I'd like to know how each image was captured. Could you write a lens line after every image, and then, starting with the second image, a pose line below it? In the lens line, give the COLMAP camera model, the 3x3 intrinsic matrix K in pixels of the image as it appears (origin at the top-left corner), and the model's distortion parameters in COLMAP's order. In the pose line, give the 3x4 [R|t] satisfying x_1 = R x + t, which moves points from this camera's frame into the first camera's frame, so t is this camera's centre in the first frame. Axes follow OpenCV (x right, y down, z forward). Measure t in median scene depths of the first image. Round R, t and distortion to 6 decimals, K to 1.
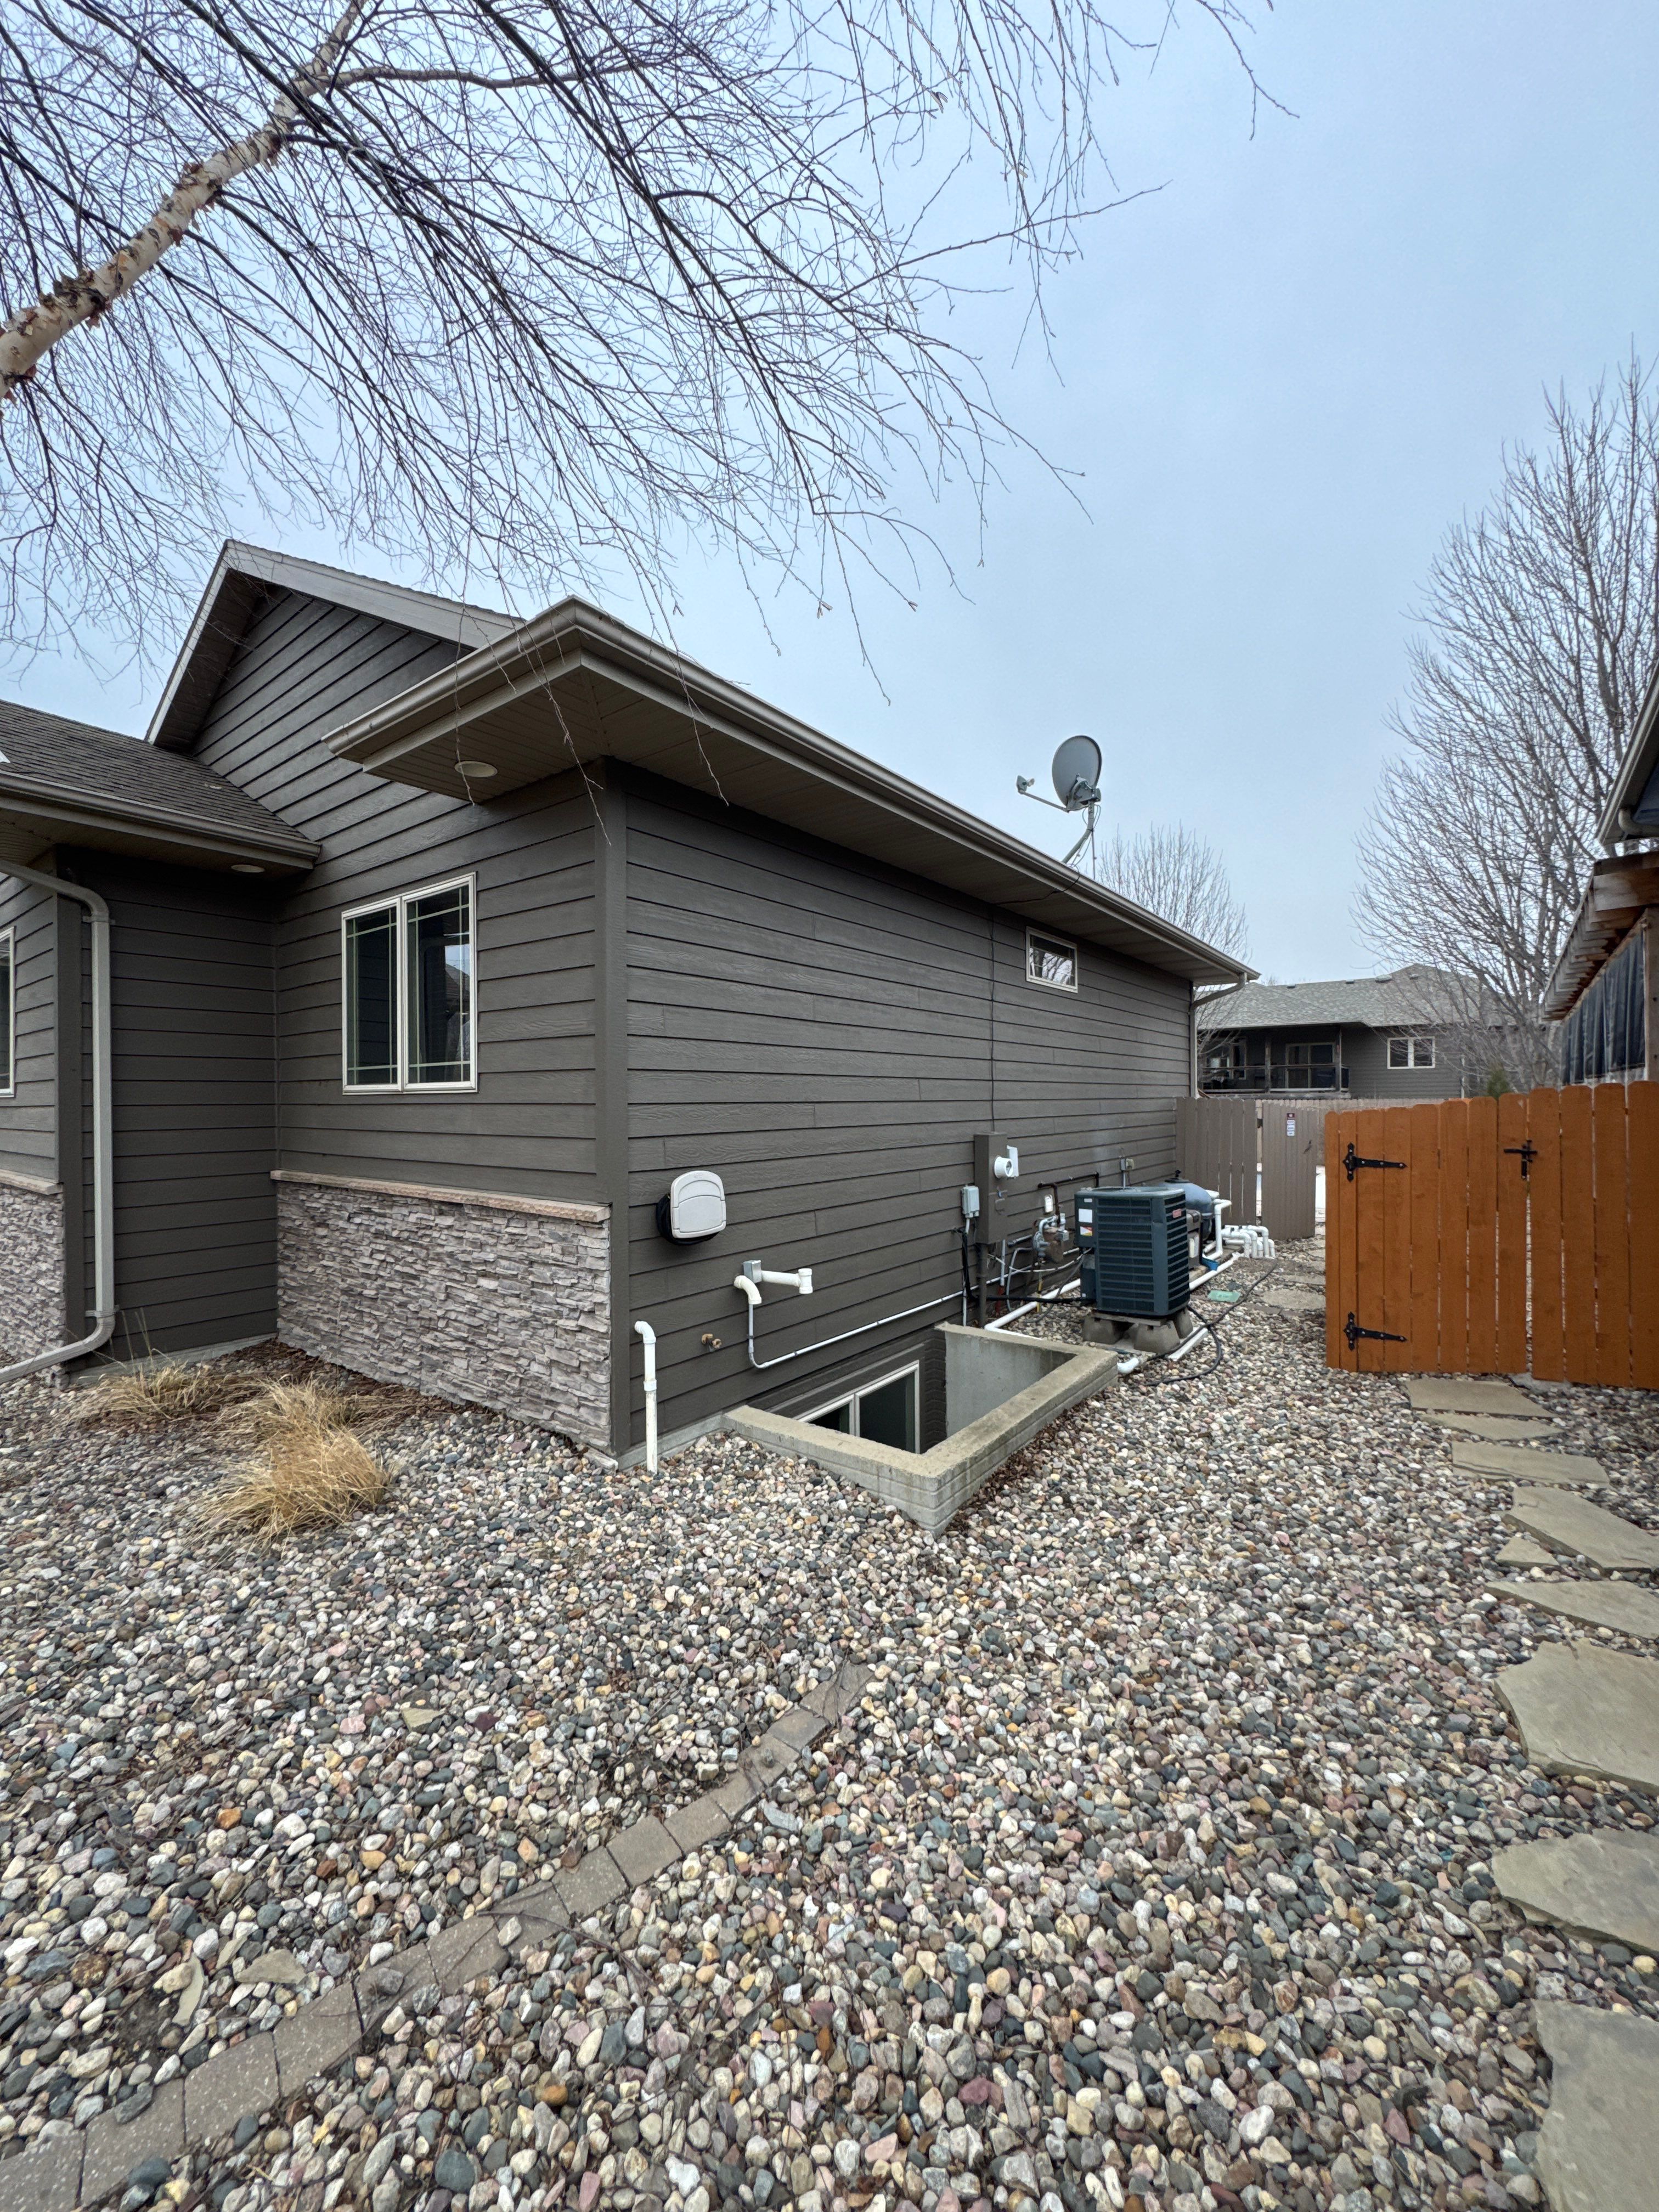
lens RADIAL K [[876.9, 0, 828.0], [0, 876.9, 1103.9], [0, 0, 1]] dist [-0.000093, -0.000468]
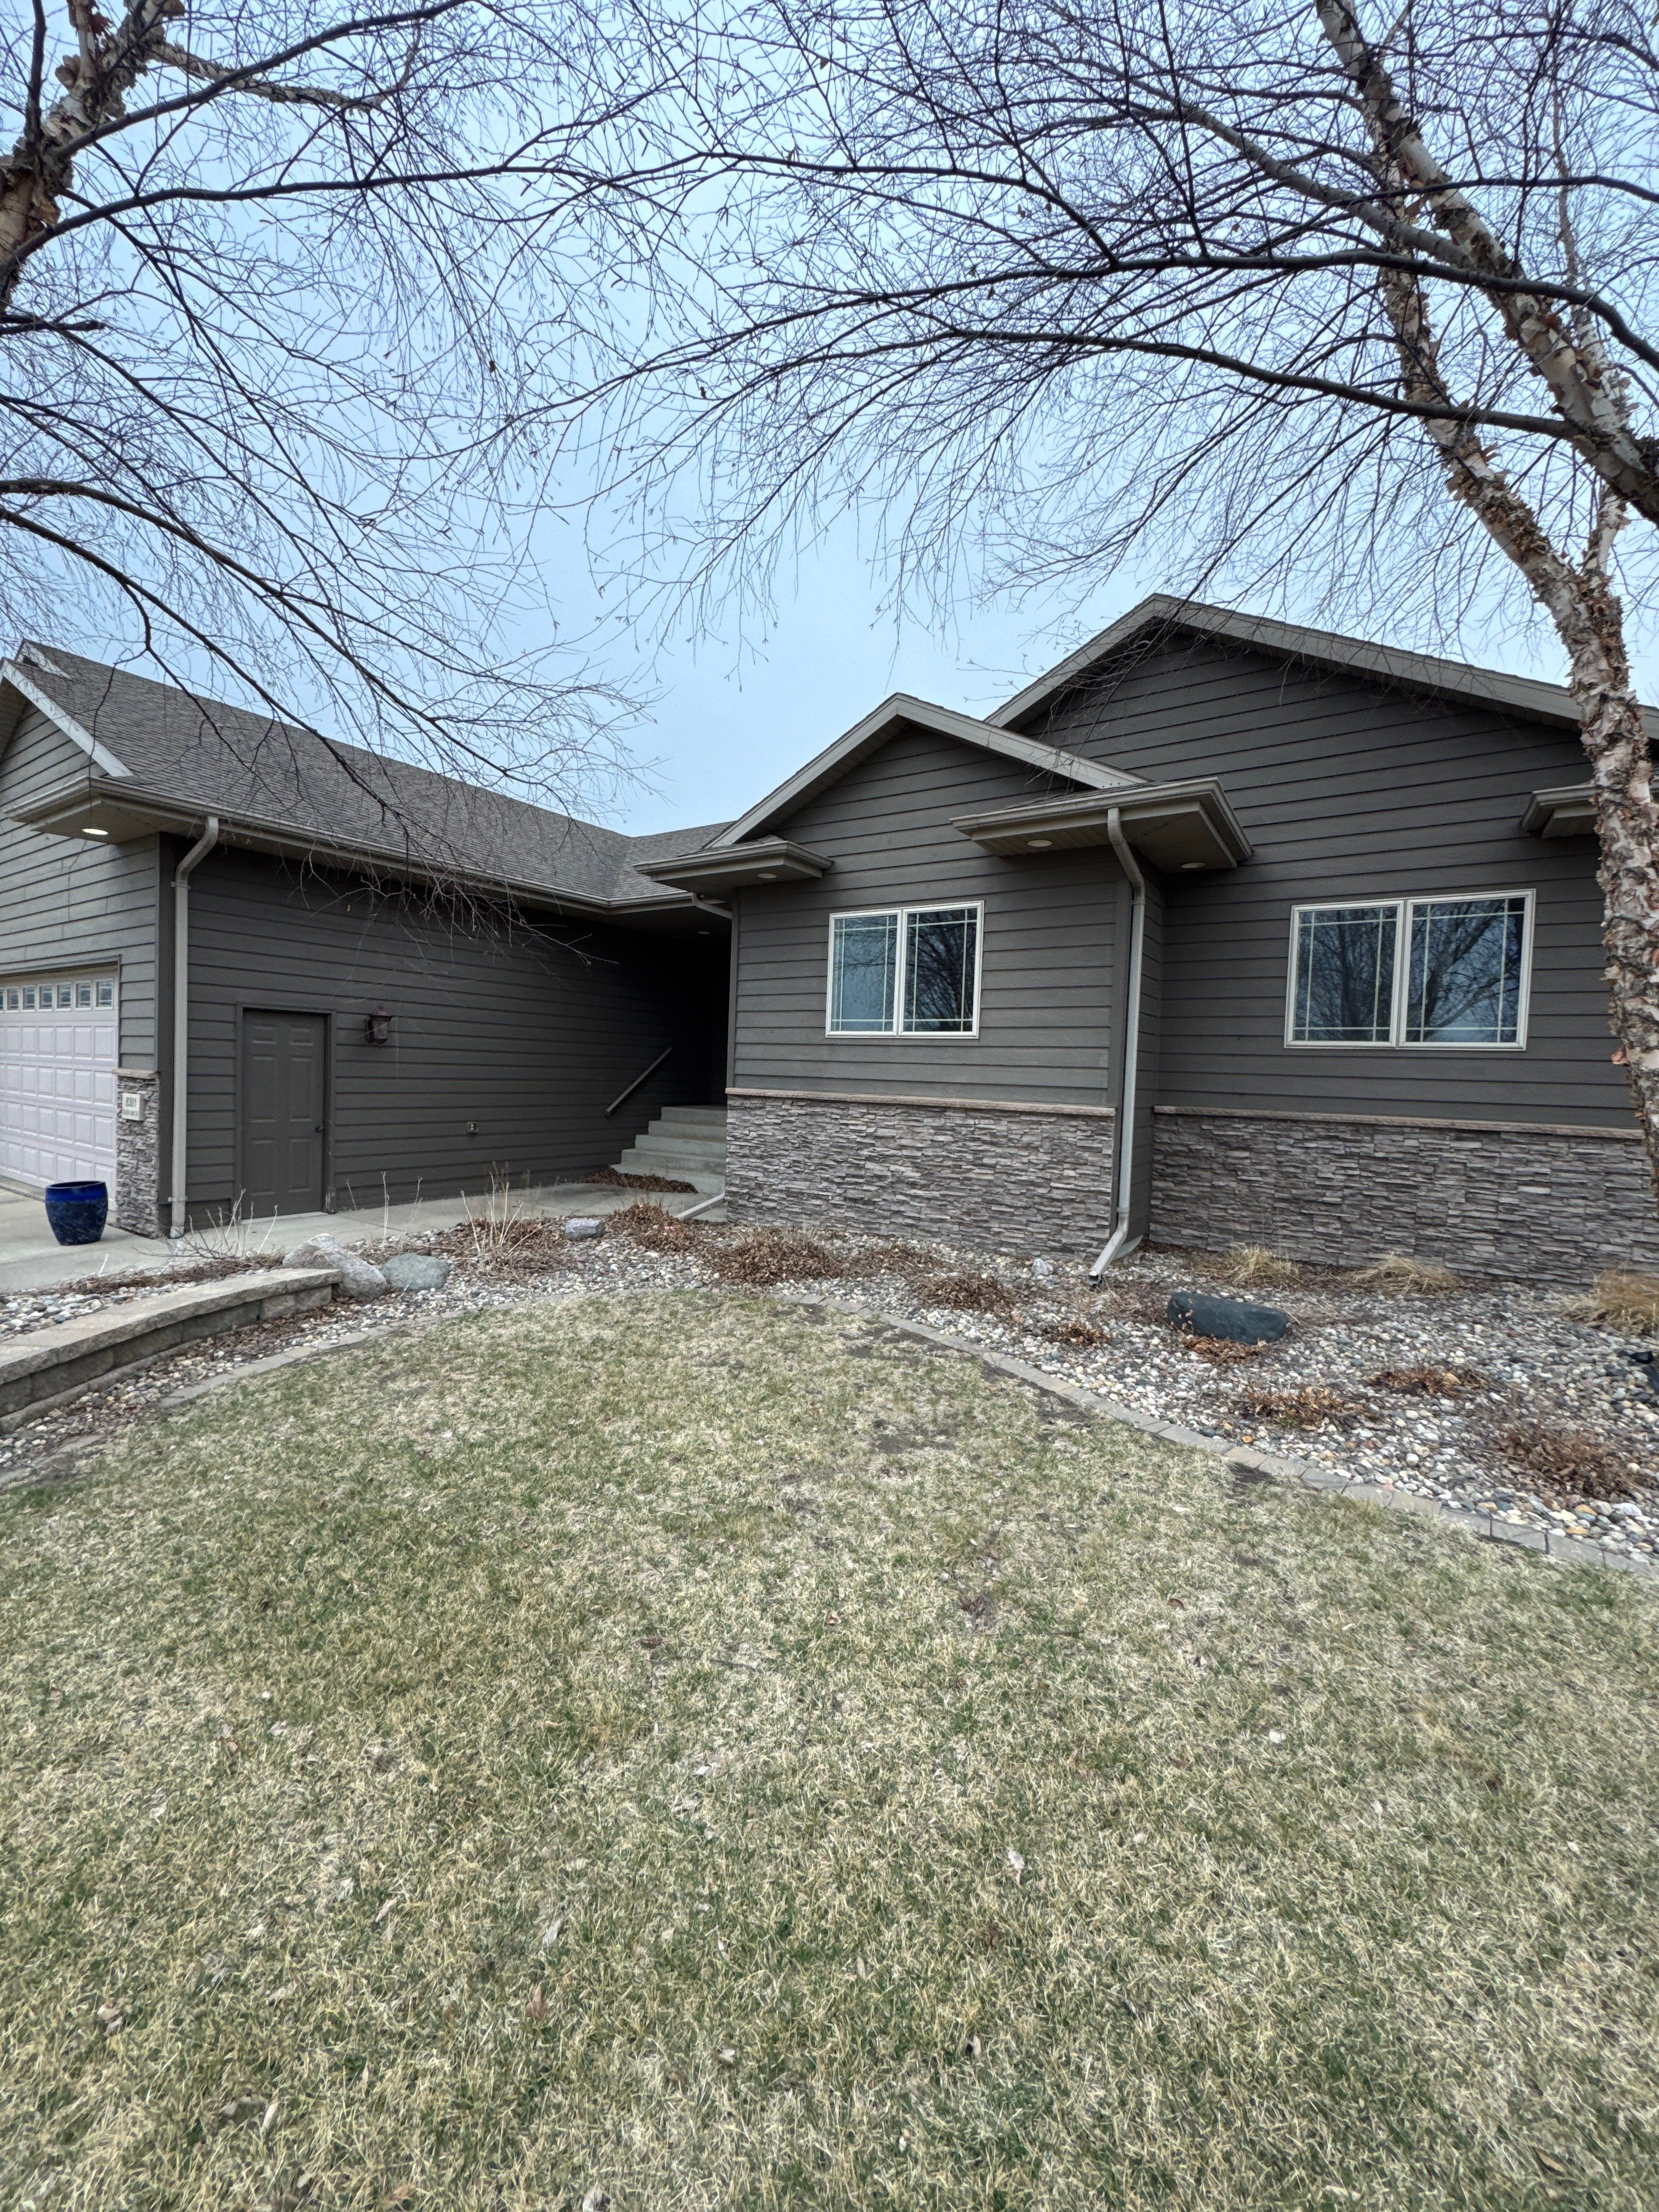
lens RADIAL K [[904.7, 0, 817.5], [0, 904.7, 1099.9], [0, 0, 1]] dist [-0.001866, 0.000023]
pose [[0.997957, 0.038457, 0.051018, -1.560403], [-0.039852, 0.998851, 0.026609, 0.069212], [-0.049936, -0.028588, 0.998343, -0.353782]]
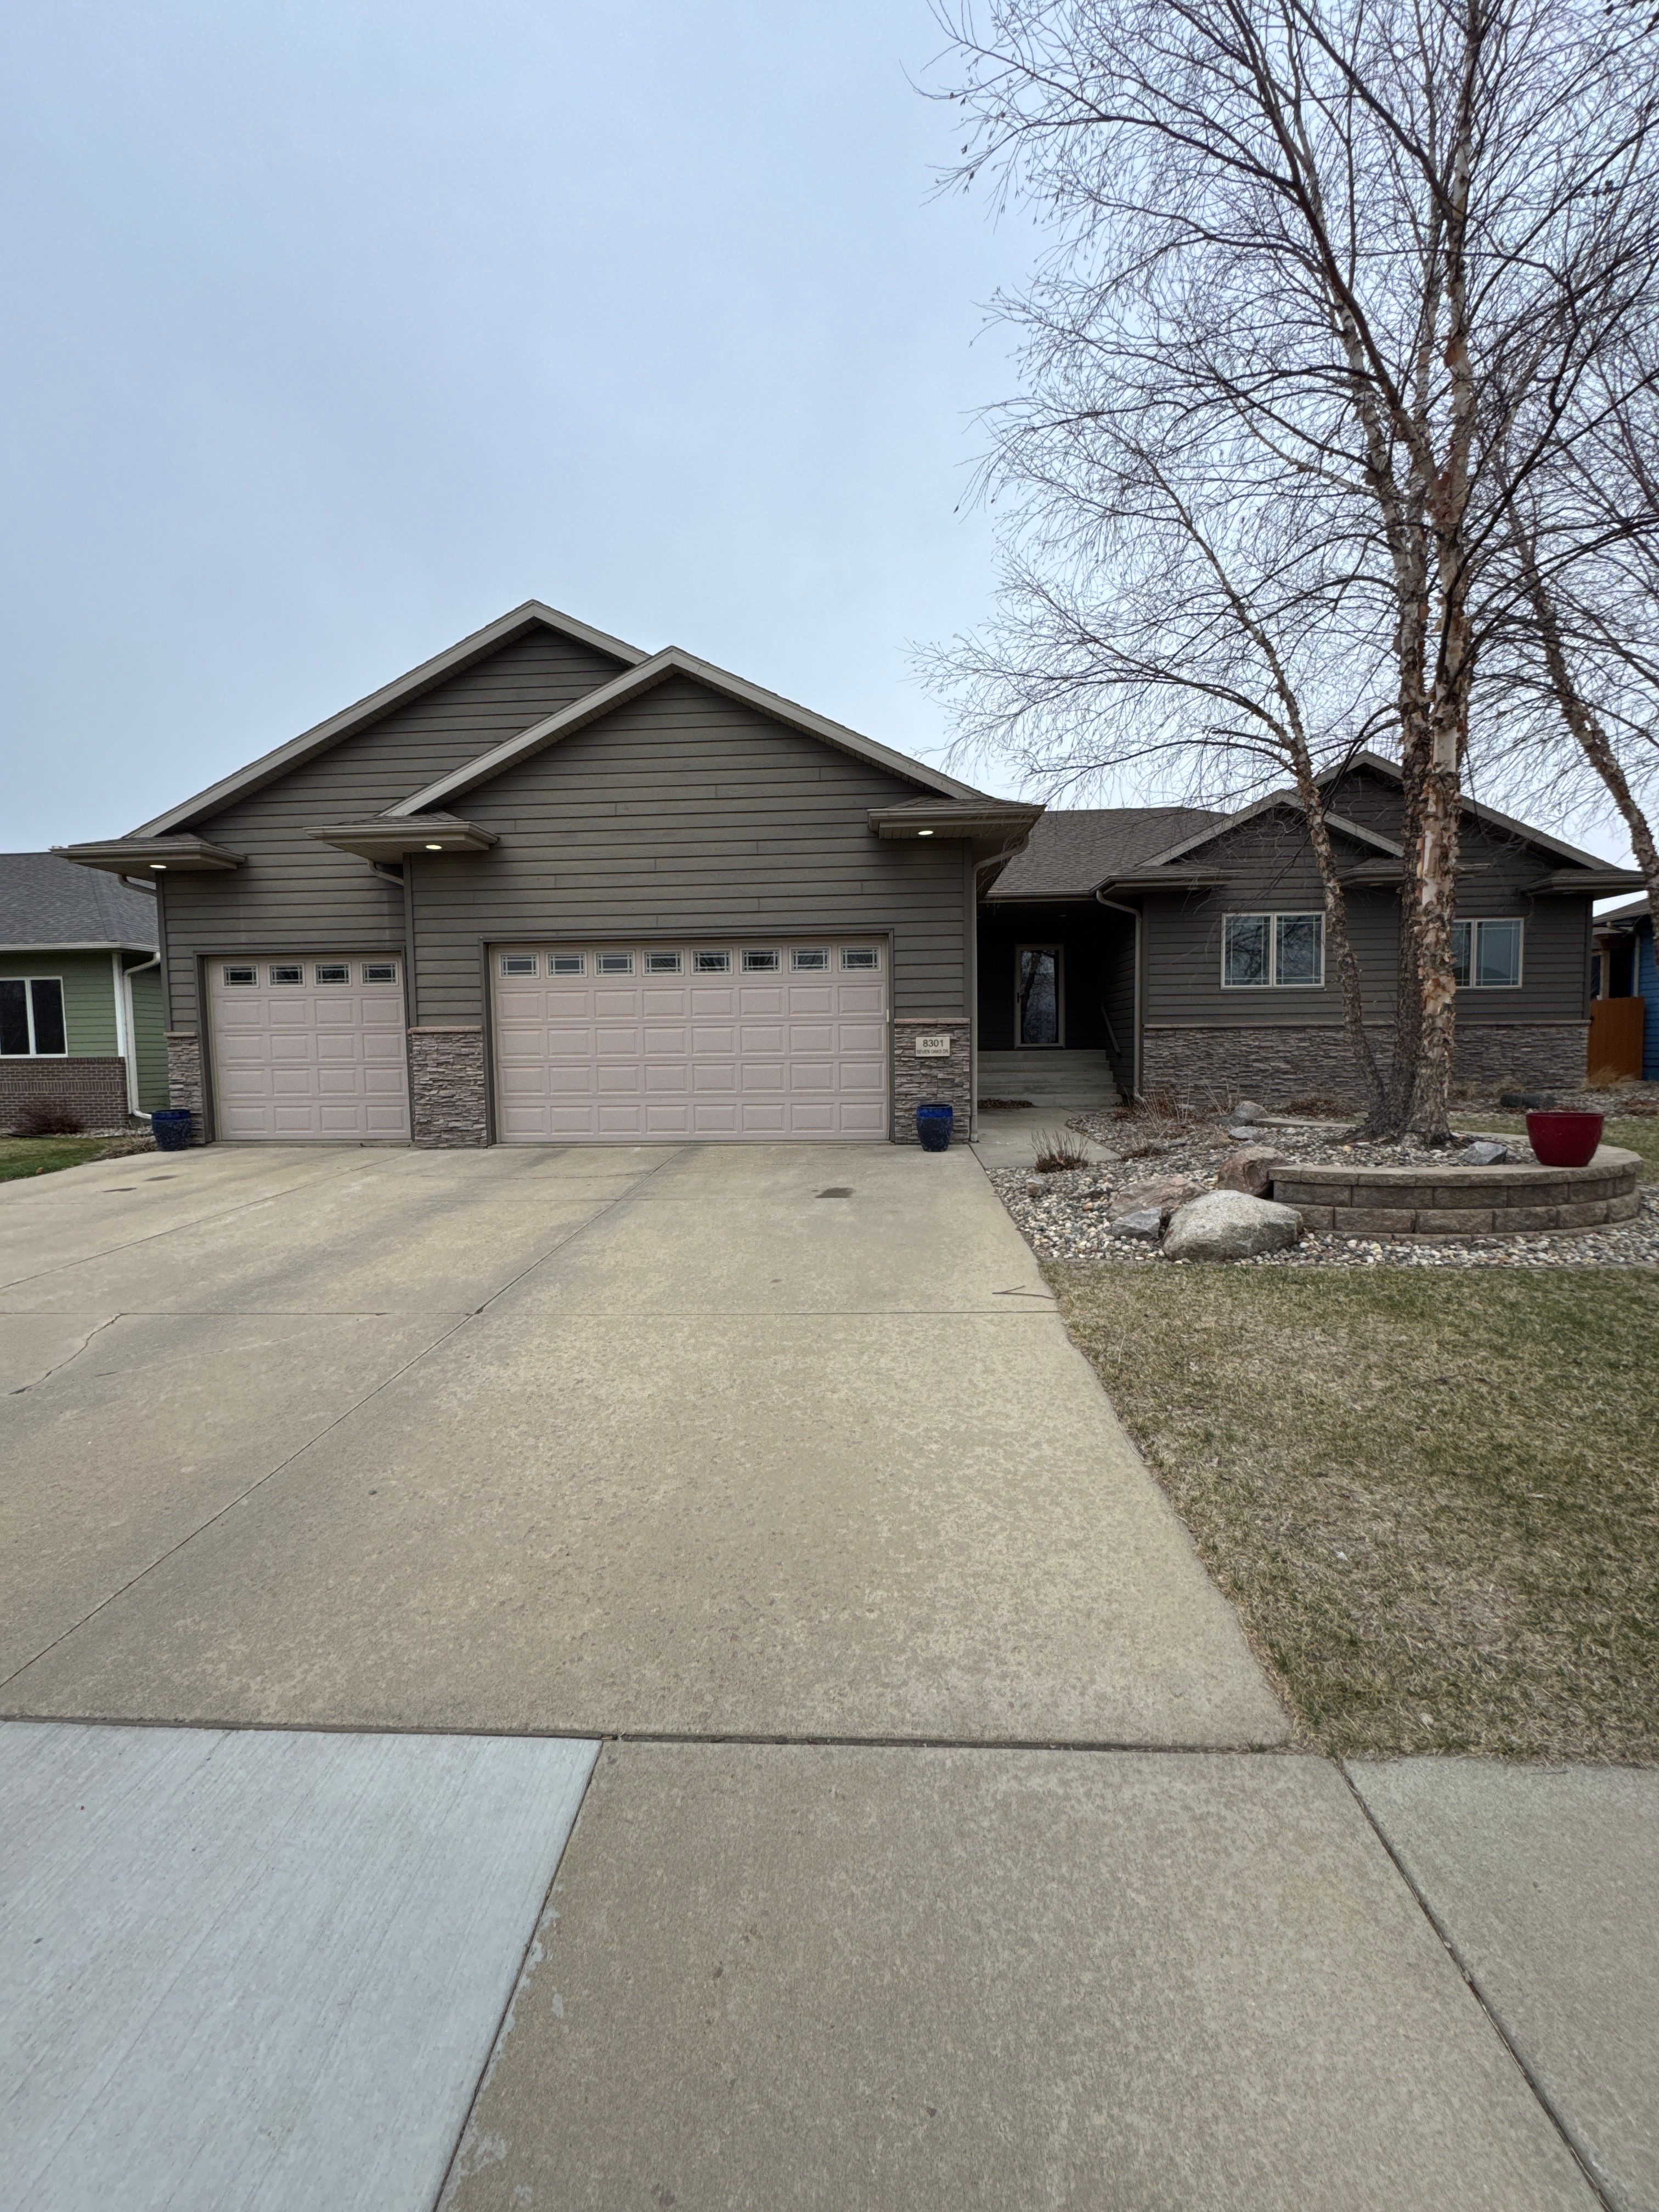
lens RADIAL K [[872.1, 0, 826.3], [0, 872.1, 1102.4], [0, 0, 1]] dist [-0.001556, 0.000322]
pose [[0.826726, -0.037491, 0.561354, -4.182903], [0.012908, 0.998779, 0.047694, 0.210871], [-0.562457, -0.032184, 0.826200, -0.184657]]
